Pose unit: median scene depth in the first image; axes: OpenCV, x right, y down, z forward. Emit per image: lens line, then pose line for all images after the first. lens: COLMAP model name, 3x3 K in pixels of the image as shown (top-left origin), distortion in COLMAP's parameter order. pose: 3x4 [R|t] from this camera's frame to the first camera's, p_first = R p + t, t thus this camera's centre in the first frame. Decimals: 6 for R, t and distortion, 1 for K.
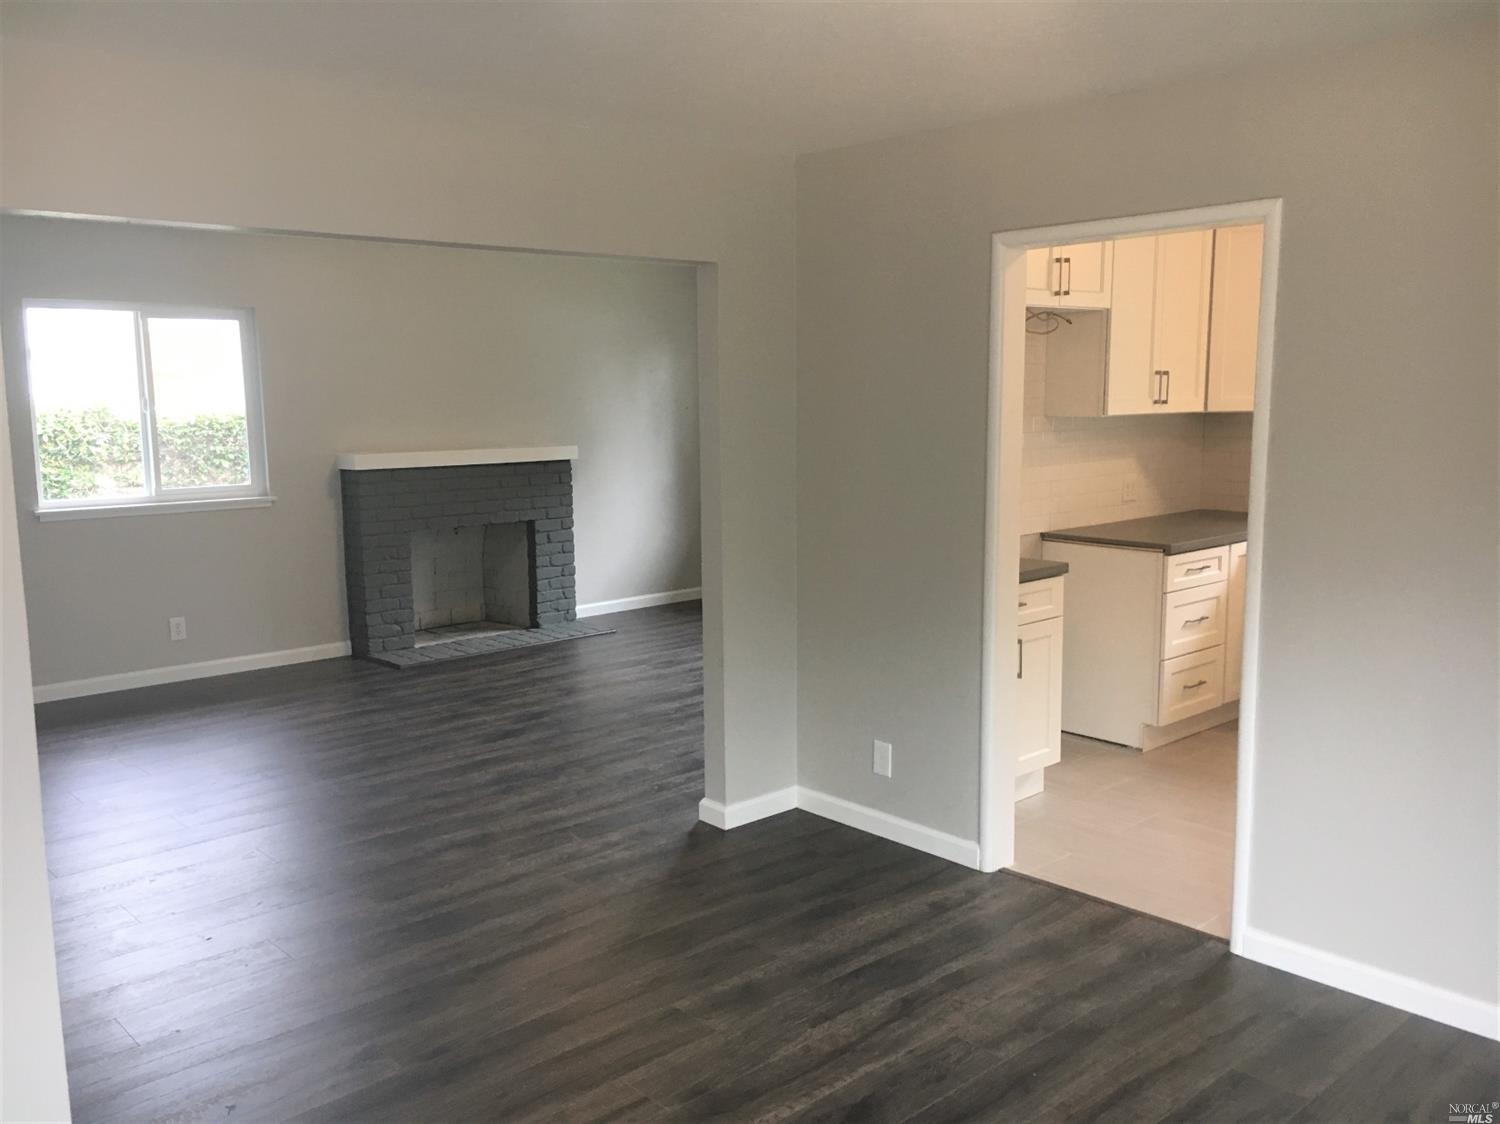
lens RADIAL K [[1247.8, 0, 750.0], [0, 1247.8, 562.0], [0, 0, 1]] dist [0.048517, 0.004832]
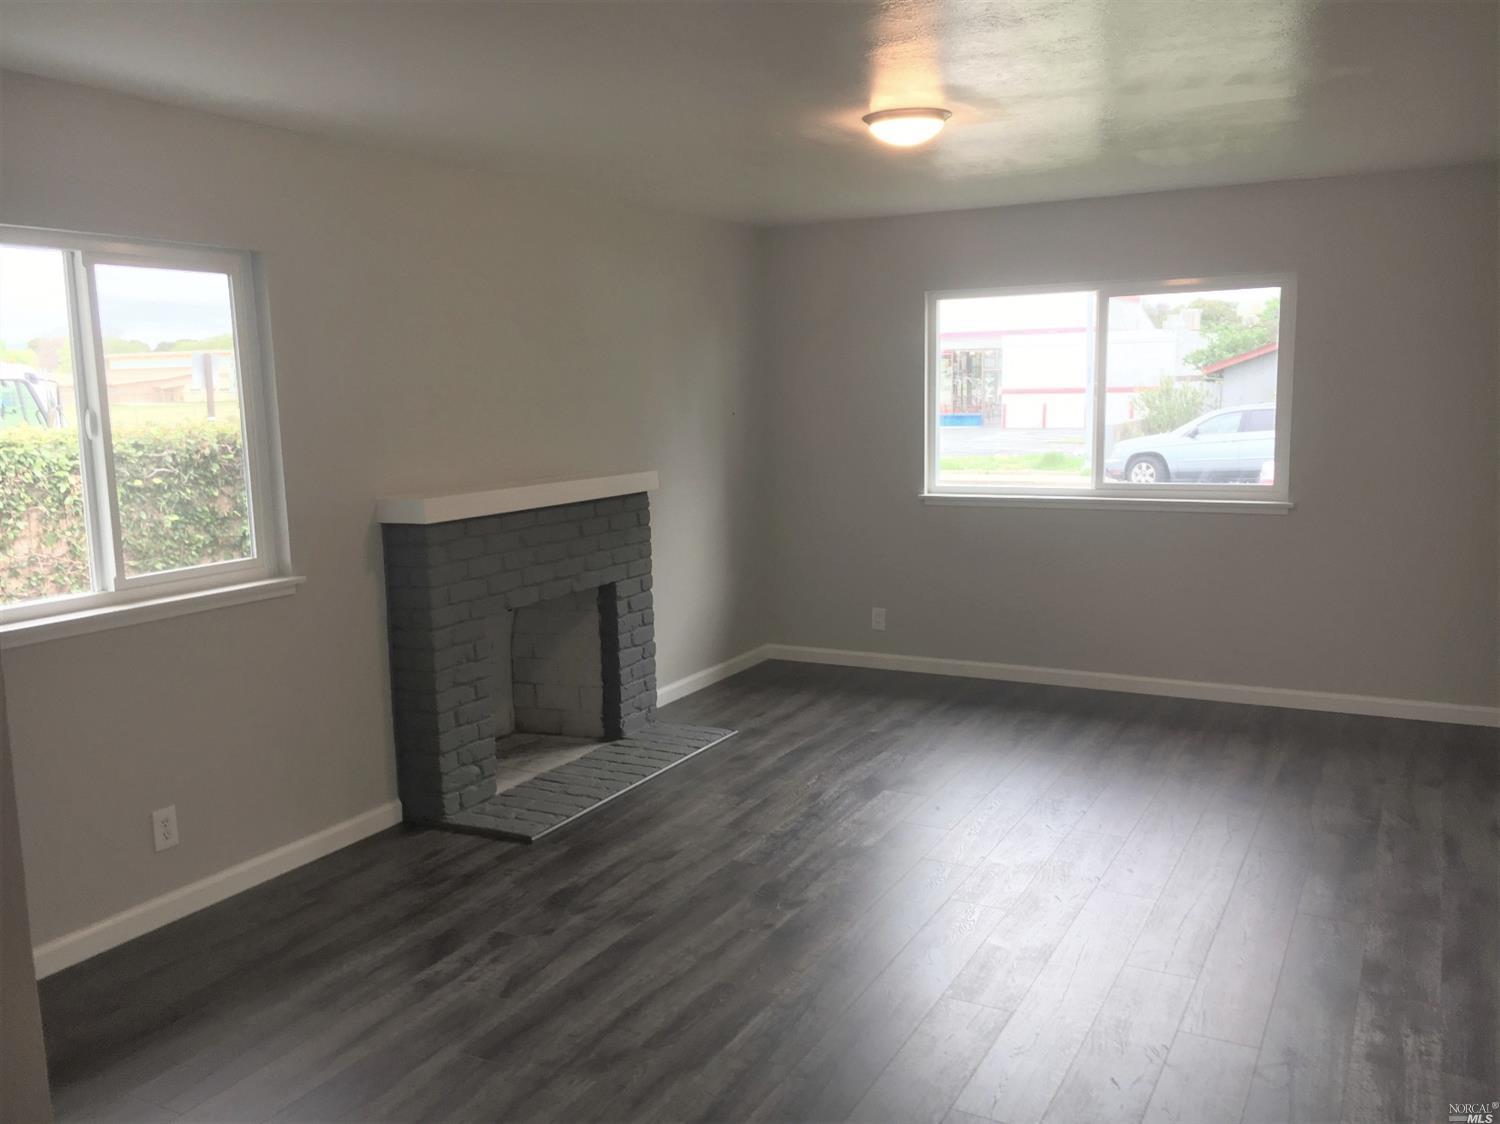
lens RADIAL K [[1240.4, 0, 750.0], [0, 1240.4, 562.0], [0, 0, 1]] dist [0.003972, -0.004985]
pose [[0.936931, -0.057648, 0.344728, -0.333943], [0.059039, 0.998235, 0.006472, -0.044034], [-0.344493, 0.014289, 0.938680, 0.337425]]
